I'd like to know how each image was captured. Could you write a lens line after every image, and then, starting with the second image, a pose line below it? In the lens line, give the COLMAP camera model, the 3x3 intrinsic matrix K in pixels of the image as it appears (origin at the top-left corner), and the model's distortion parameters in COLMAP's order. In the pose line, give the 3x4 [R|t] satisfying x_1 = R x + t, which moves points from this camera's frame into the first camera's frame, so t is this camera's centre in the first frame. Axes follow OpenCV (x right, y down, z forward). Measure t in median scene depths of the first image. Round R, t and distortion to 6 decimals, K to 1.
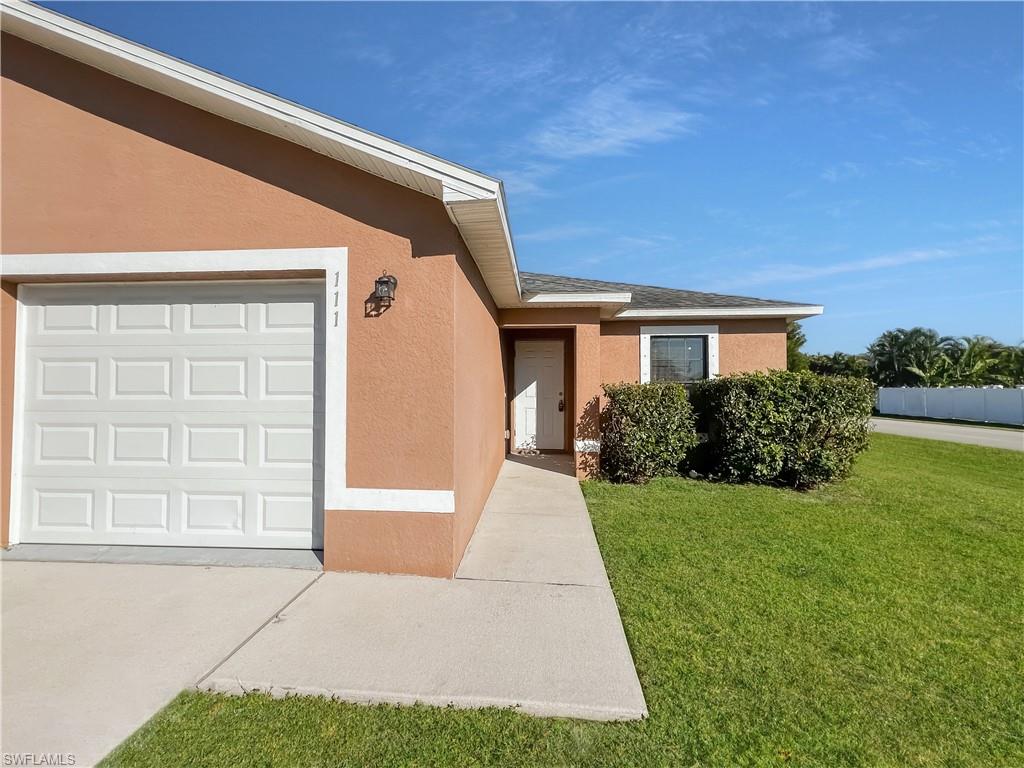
lens RADIAL K [[406.5, 0, 487.0], [0, 406.5, 379.3], [0, 0, 1]] dist [0.002934, 0.000457]
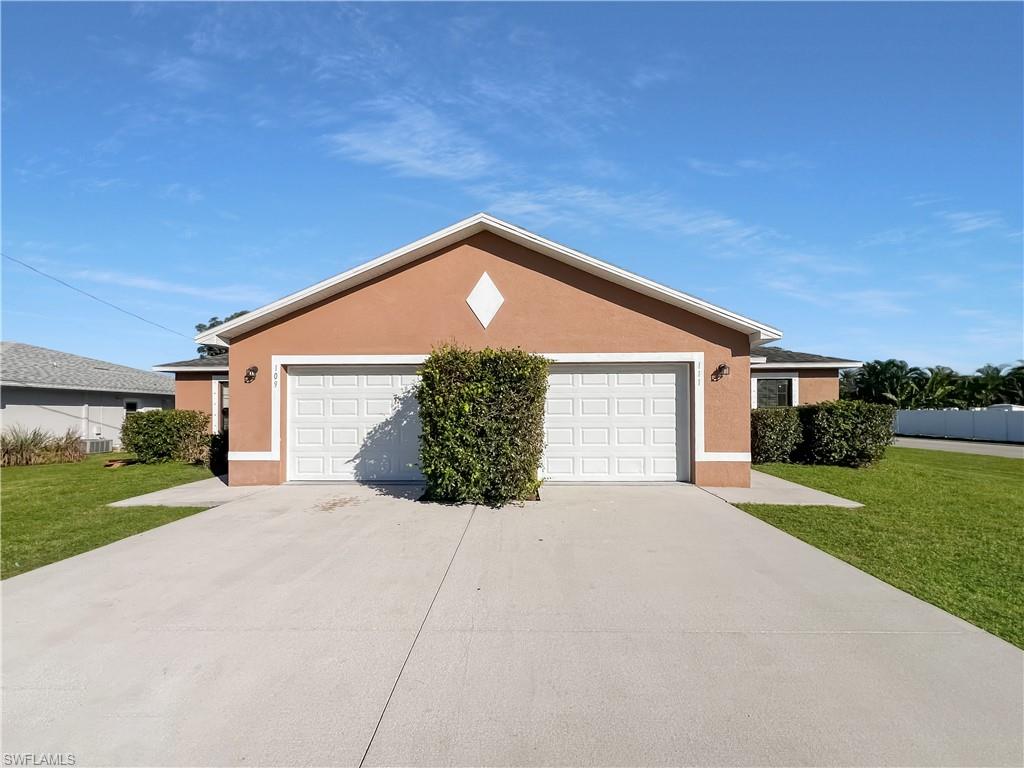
lens RADIAL K [[436.6, 0, 443.2], [0, 436.6, 408.7], [0, 0, 1]] dist [-0.000145, -0.000140]
pose [[0.999371, -0.003729, 0.035274, -0.934914], [0.003256, 0.999904, 0.013464, -0.014911], [-0.035321, -0.013341, 0.999287, -0.720782]]
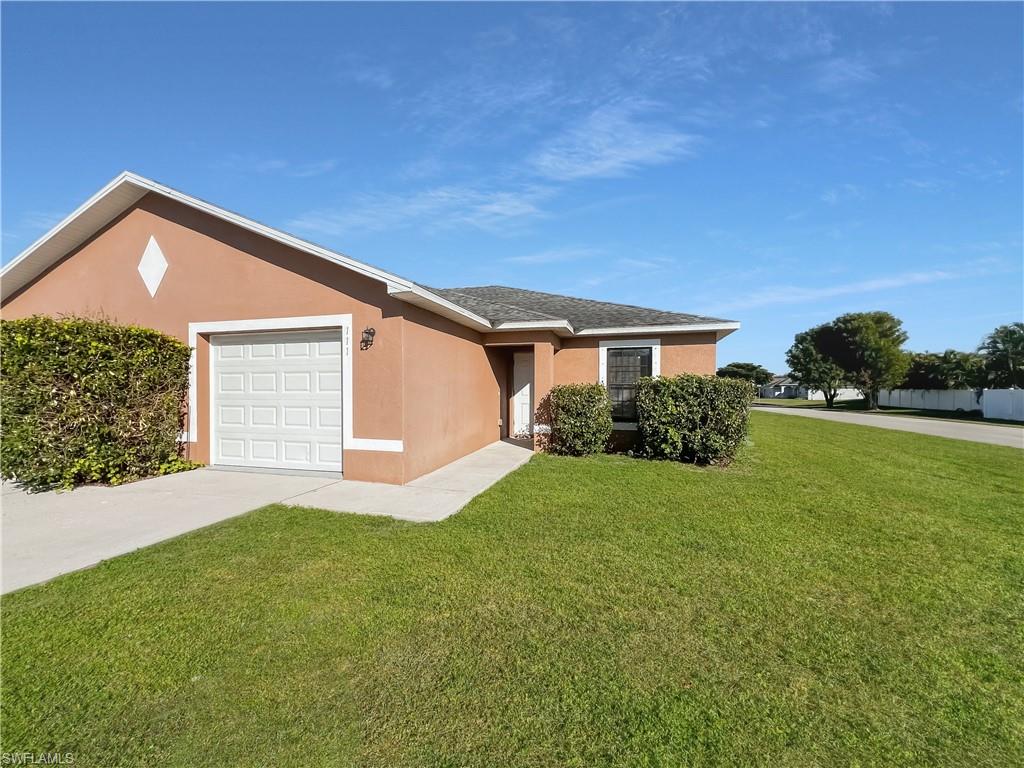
lens RADIAL K [[411.9, 0, 508.3], [0, 411.9, 396.4], [0, 0, 1]] dist [0.002592, 0.000360]
pose [[0.978434, 0.003322, -0.206531, 0.371679], [0.004005, 0.999378, 0.035046, -0.000303], [0.206519, -0.035117, 0.977812, -0.362627]]
